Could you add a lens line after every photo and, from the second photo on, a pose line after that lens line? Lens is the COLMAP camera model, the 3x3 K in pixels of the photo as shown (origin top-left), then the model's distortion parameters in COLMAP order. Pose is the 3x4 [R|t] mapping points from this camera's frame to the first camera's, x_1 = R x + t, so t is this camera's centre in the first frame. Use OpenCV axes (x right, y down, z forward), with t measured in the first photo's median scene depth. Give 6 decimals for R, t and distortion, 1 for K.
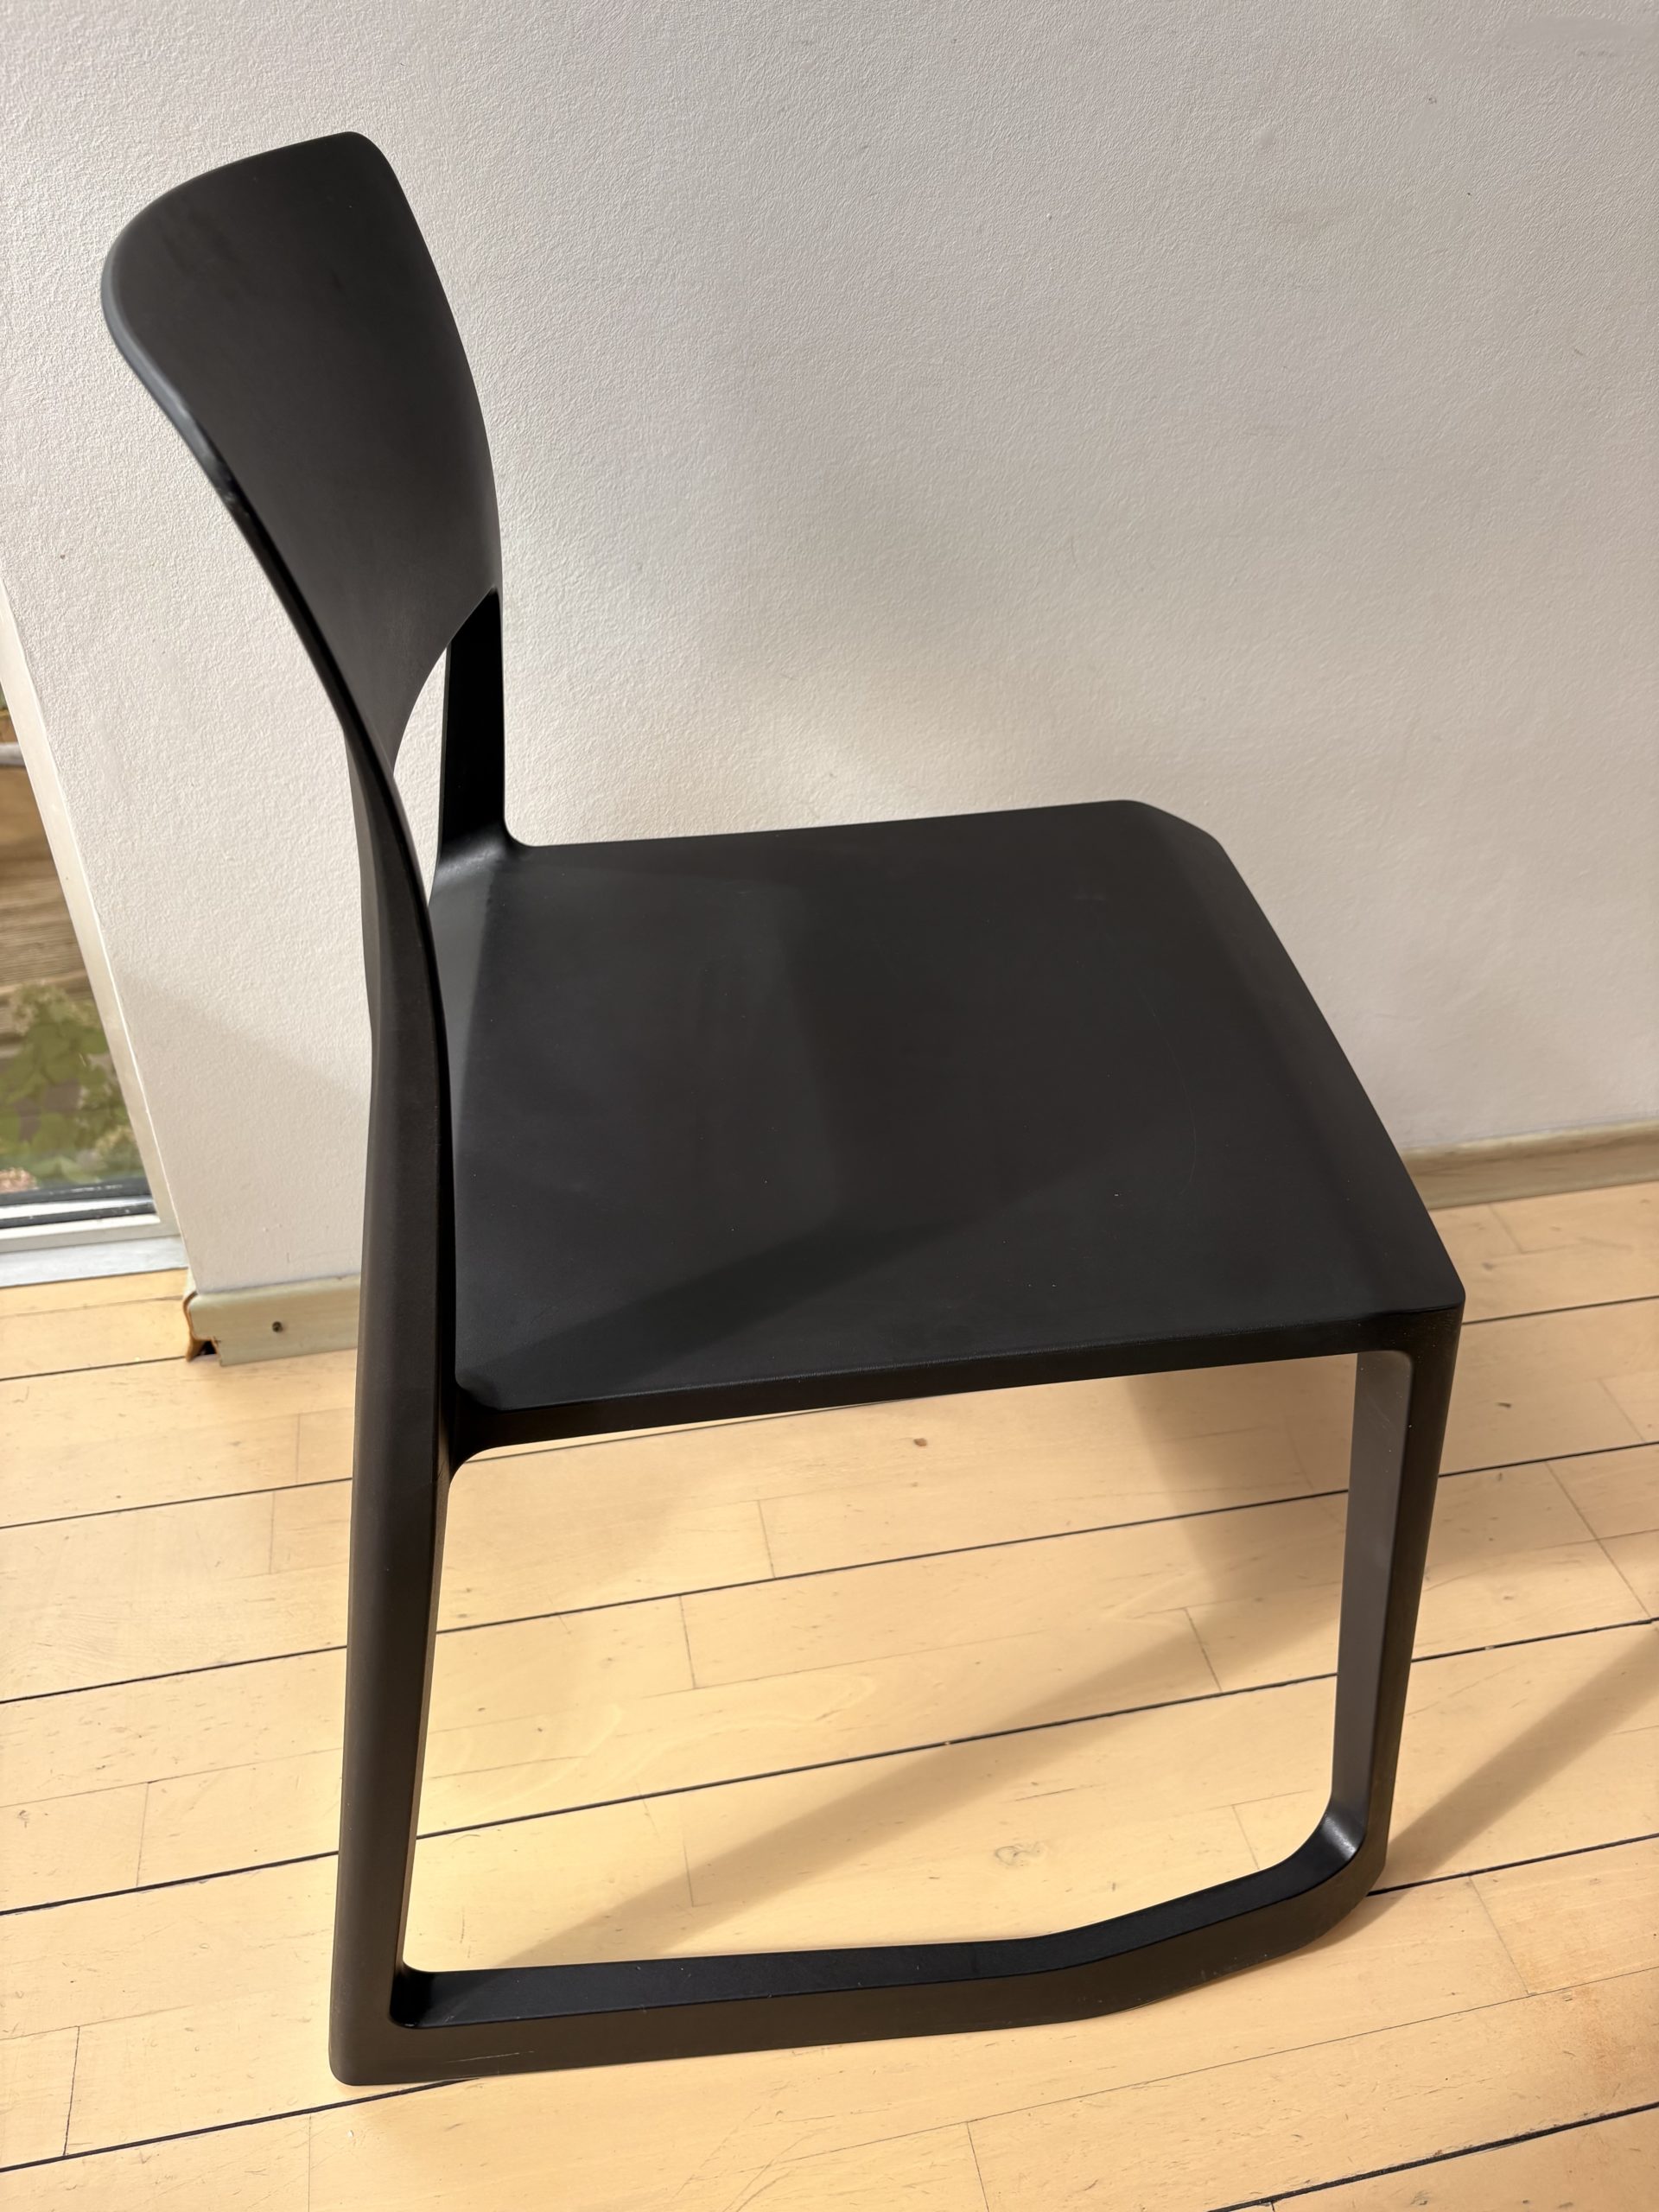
lens RADIAL K [[1663.1, 0, 811.5], [0, 1663.1, 1119.5], [0, 0, 1]] dist [0.031905, -0.039678]
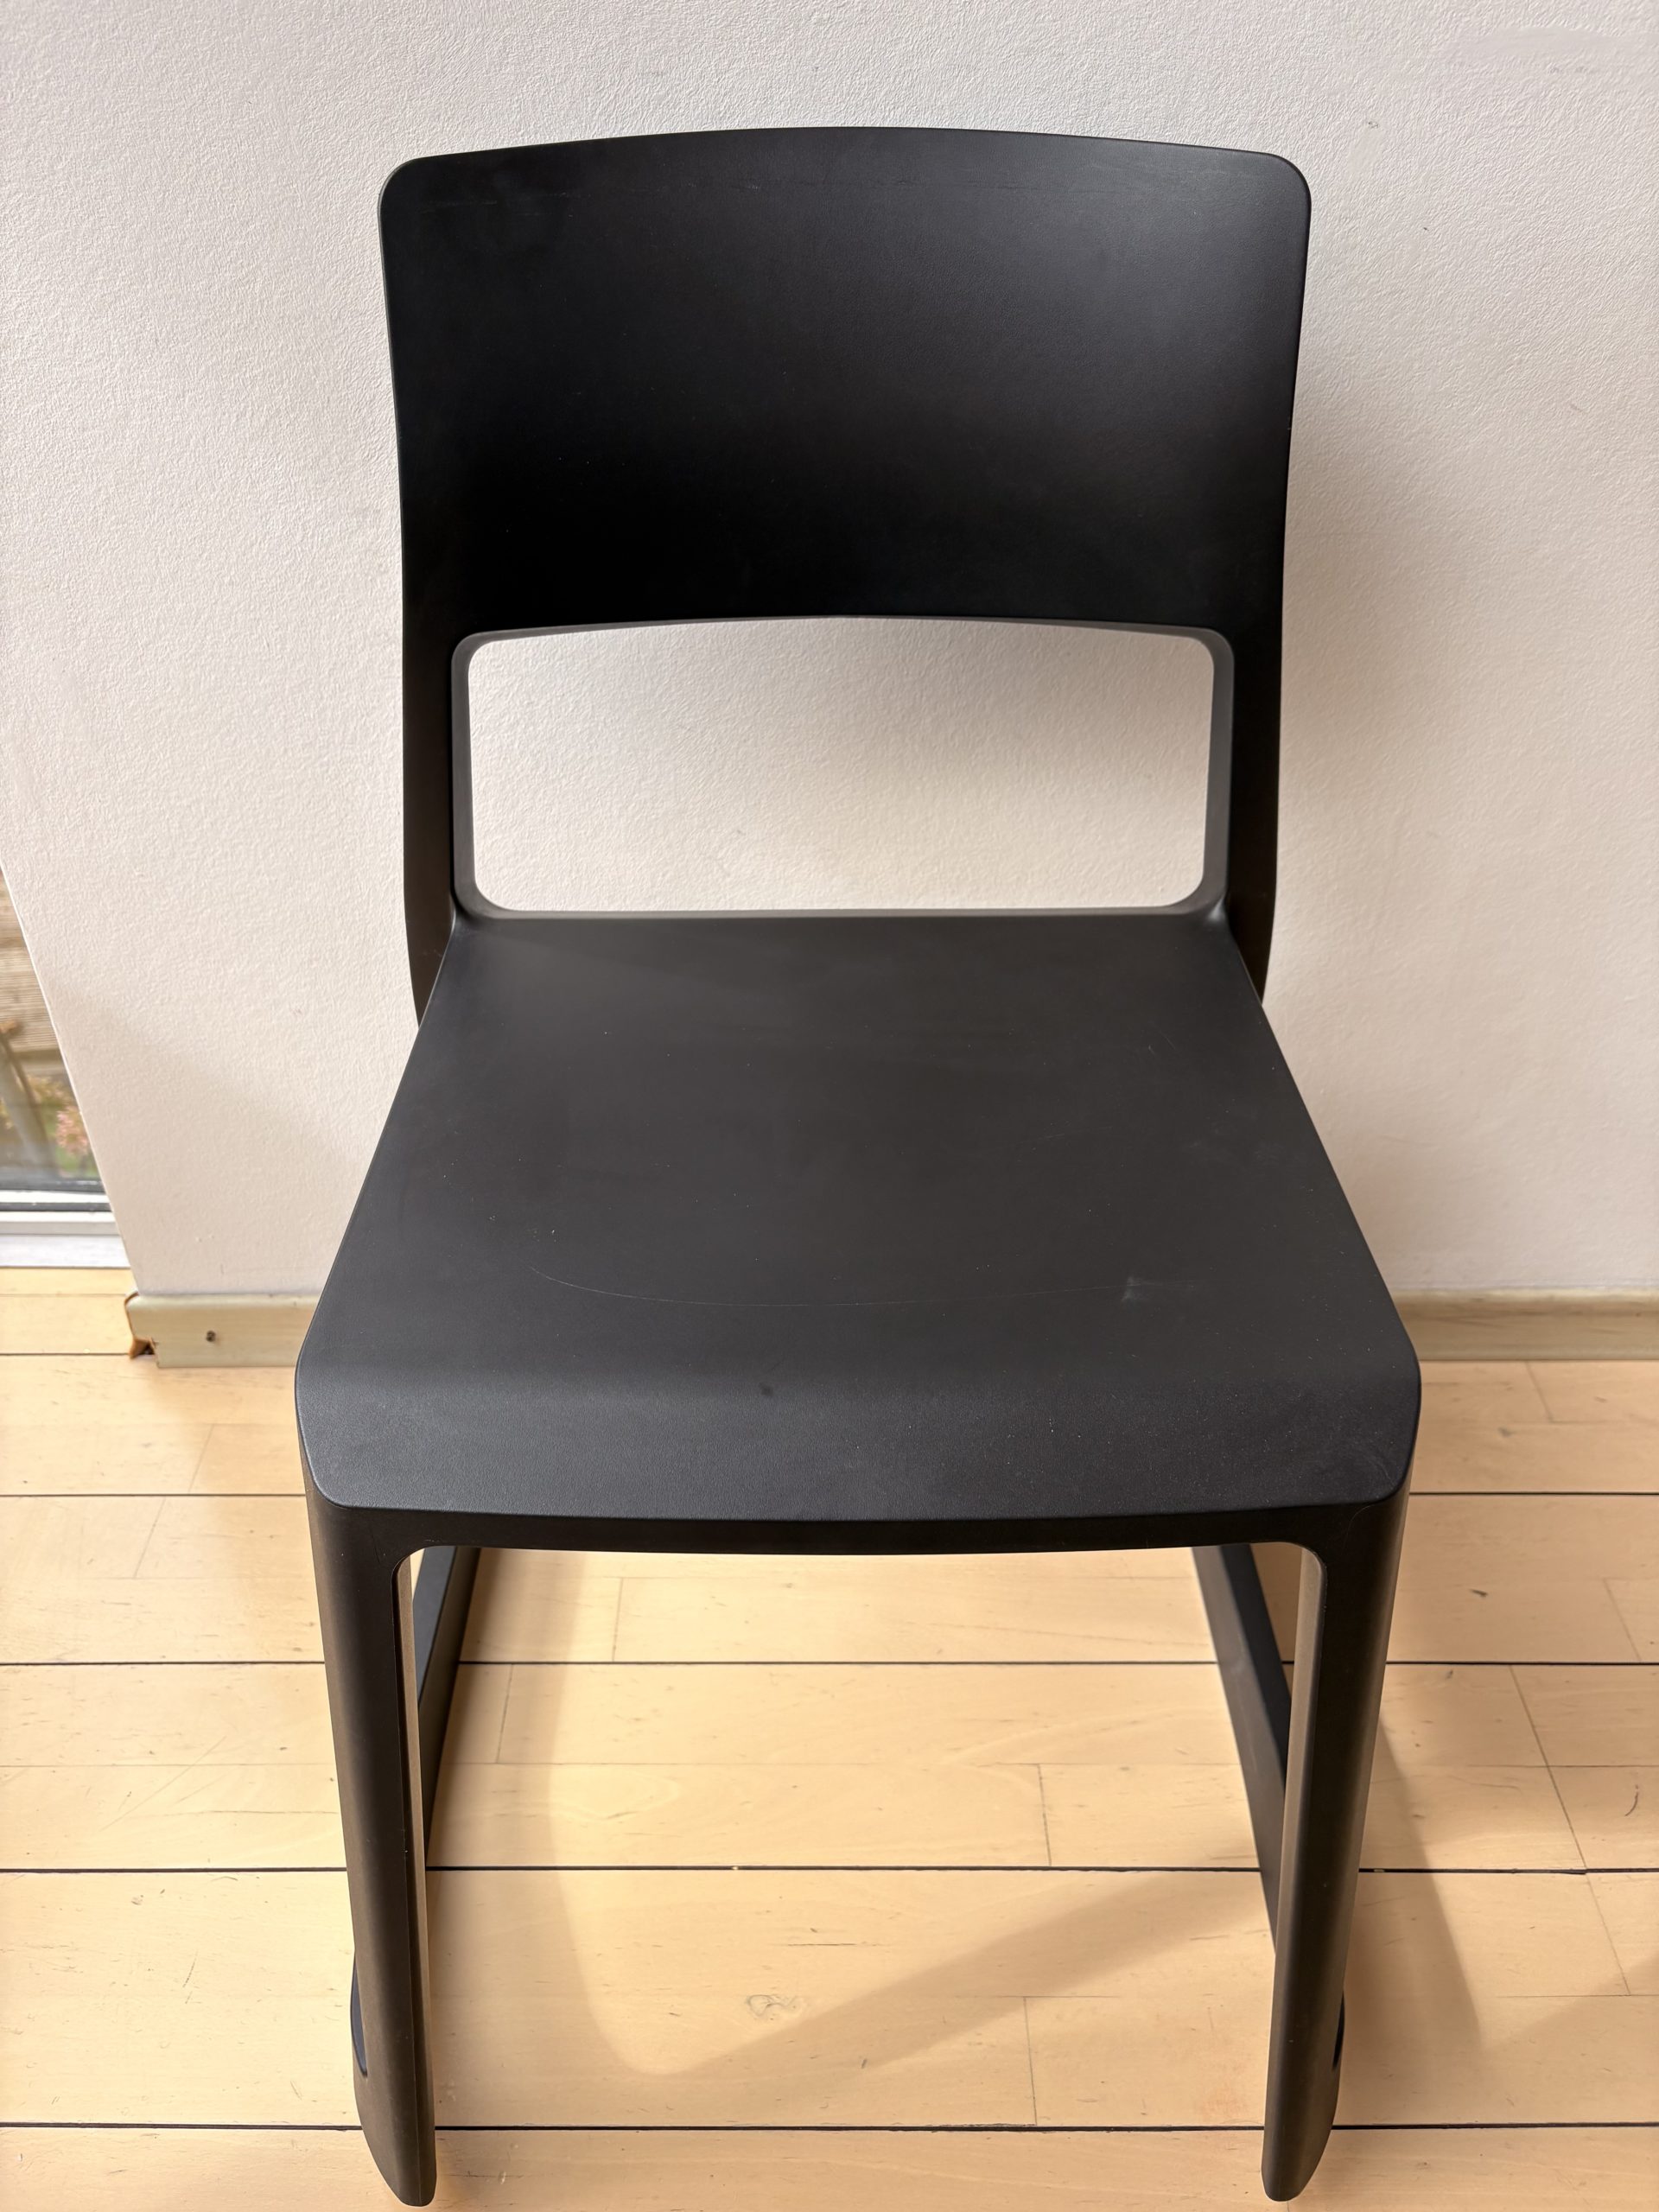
lens RADIAL K [[1663.1, 0, 793.3], [0, 1663.1, 1120.3], [0, 0, 1]] dist [0.031905, -0.039678]
pose [[0.977337, 0.096101, -0.188617, 0.255675], [-0.101958, 0.994555, -0.021579, -0.025711], [0.185516, 0.040321, 0.981814, 0.075844]]
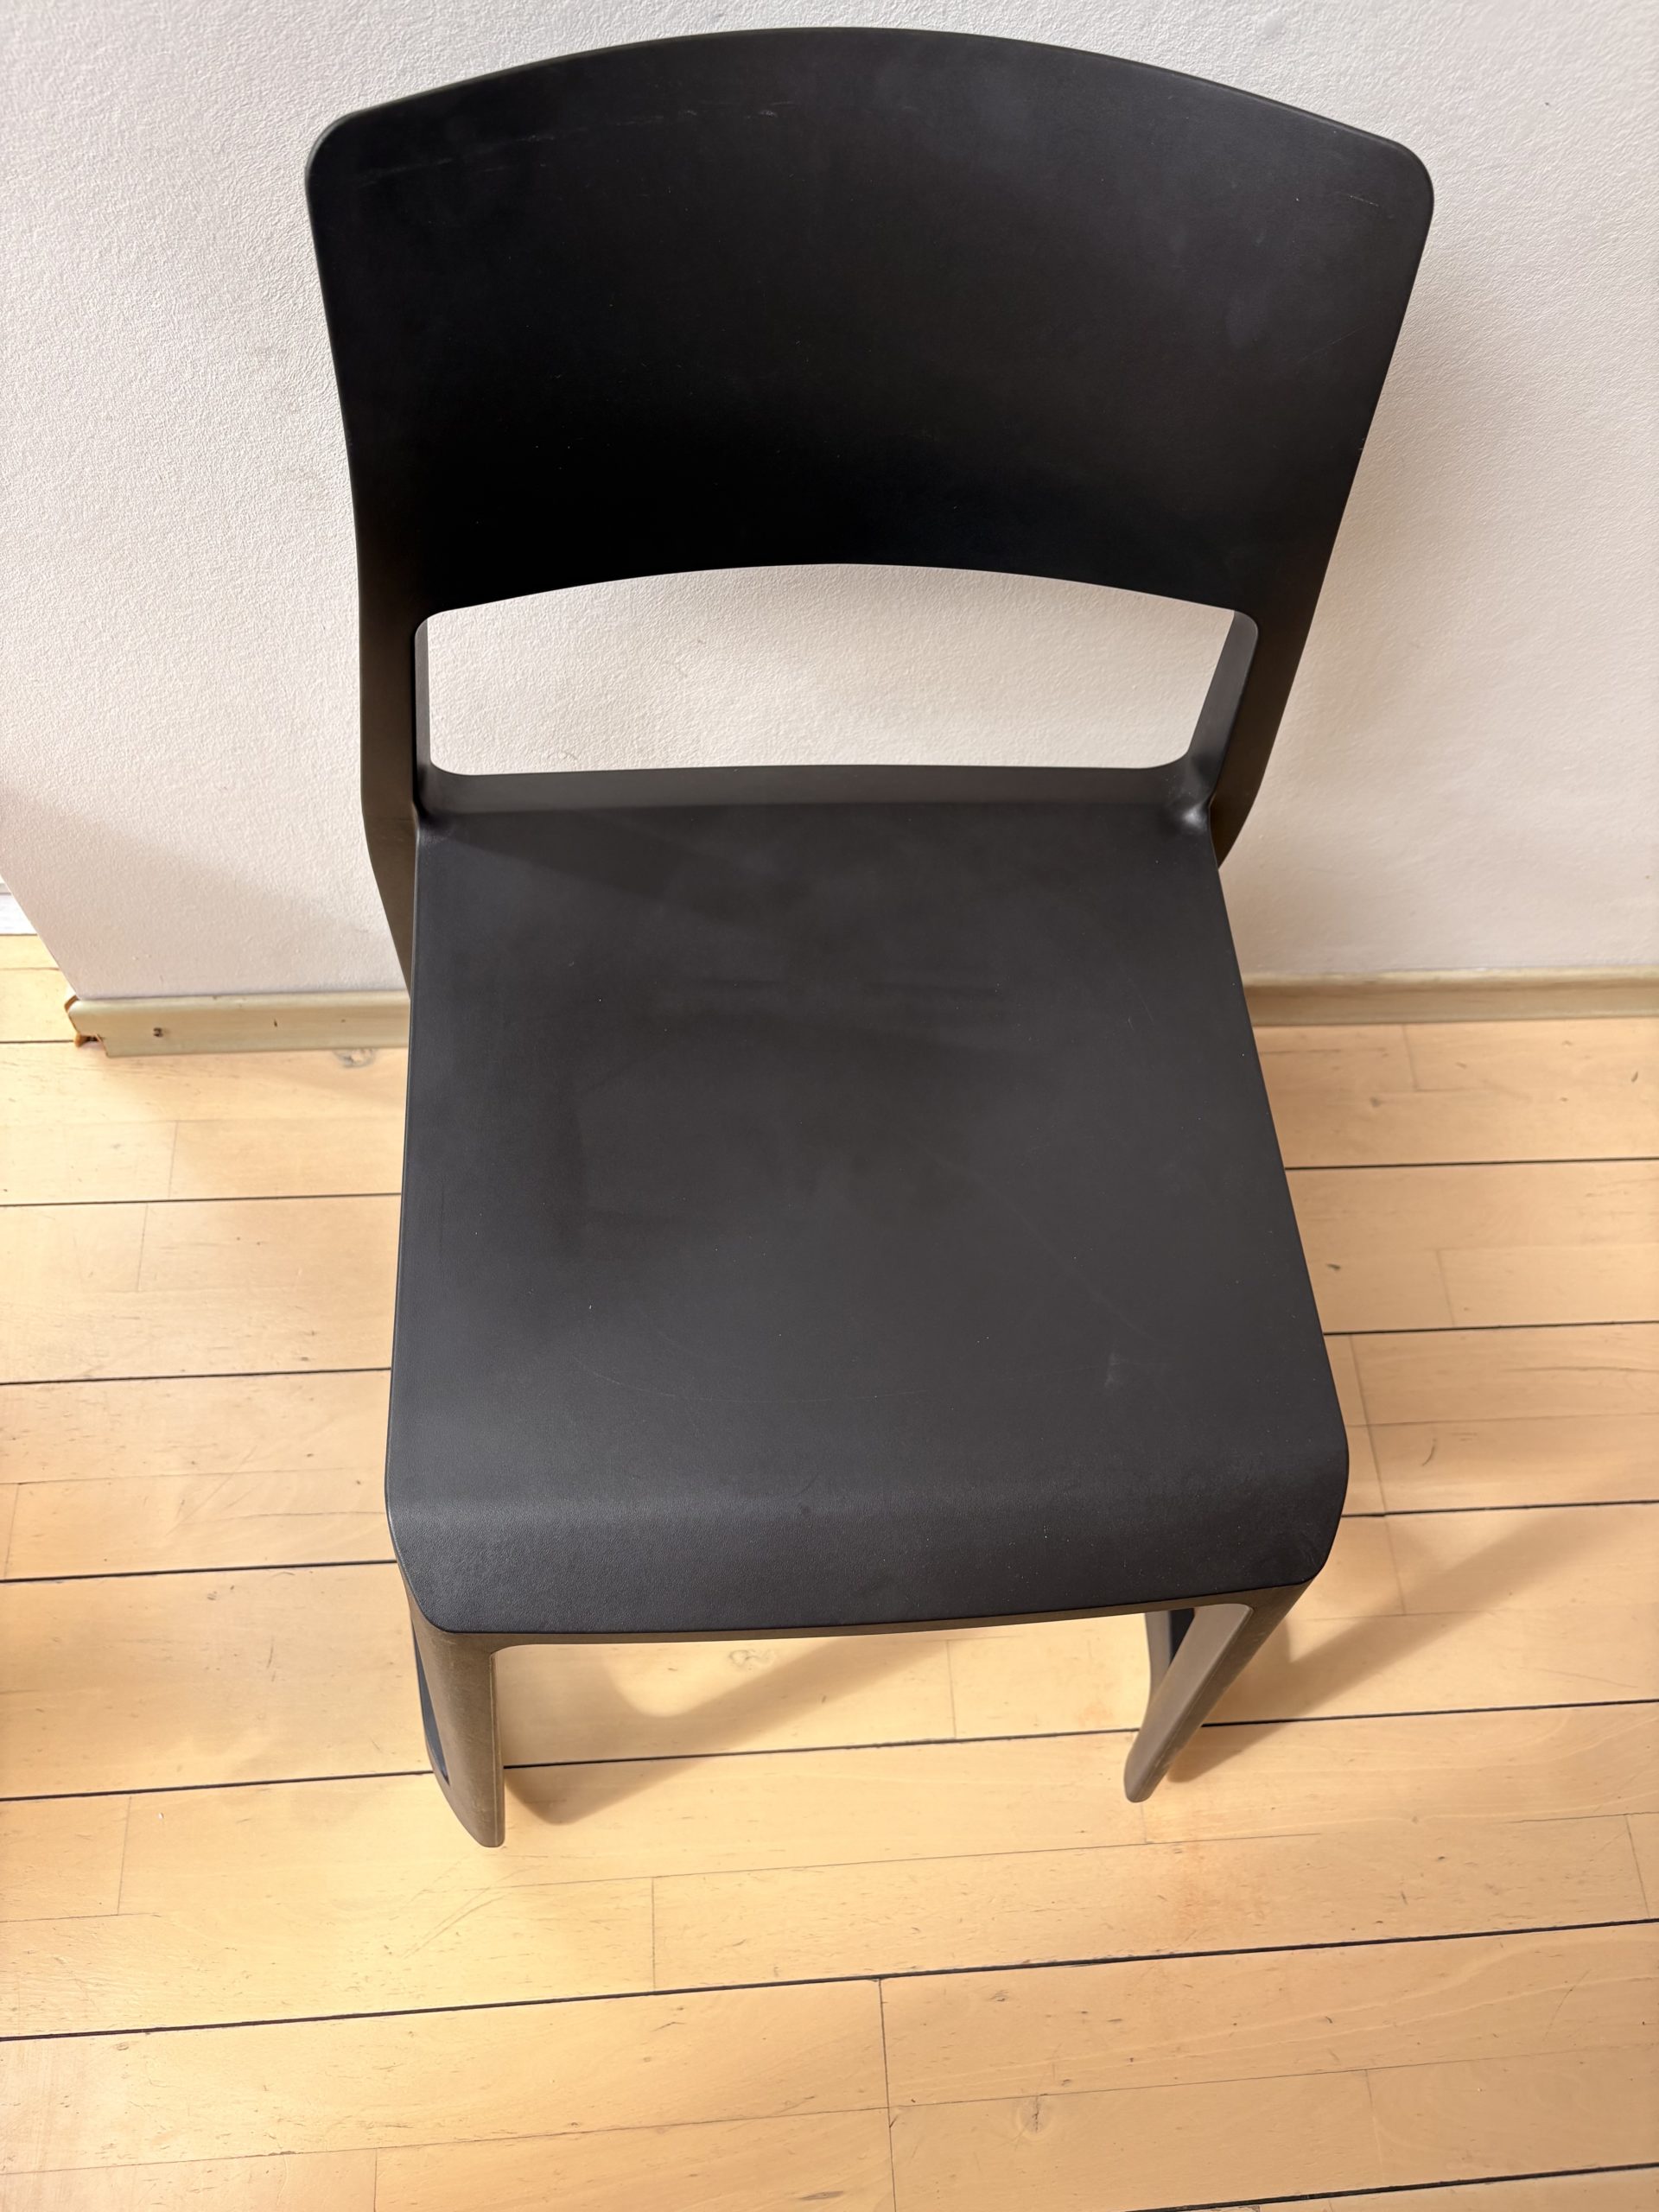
lens RADIAL K [[1663.1, 0, 800.2], [0, 1663.1, 1080.1], [0, 0, 1]] dist [0.031905, -0.039678]
pose [[0.989232, 0.142165, -0.034783, 0.138453], [-0.115733, 0.905302, 0.408697, -0.390798], [0.089591, -0.400271, 0.912007, 0.104240]]
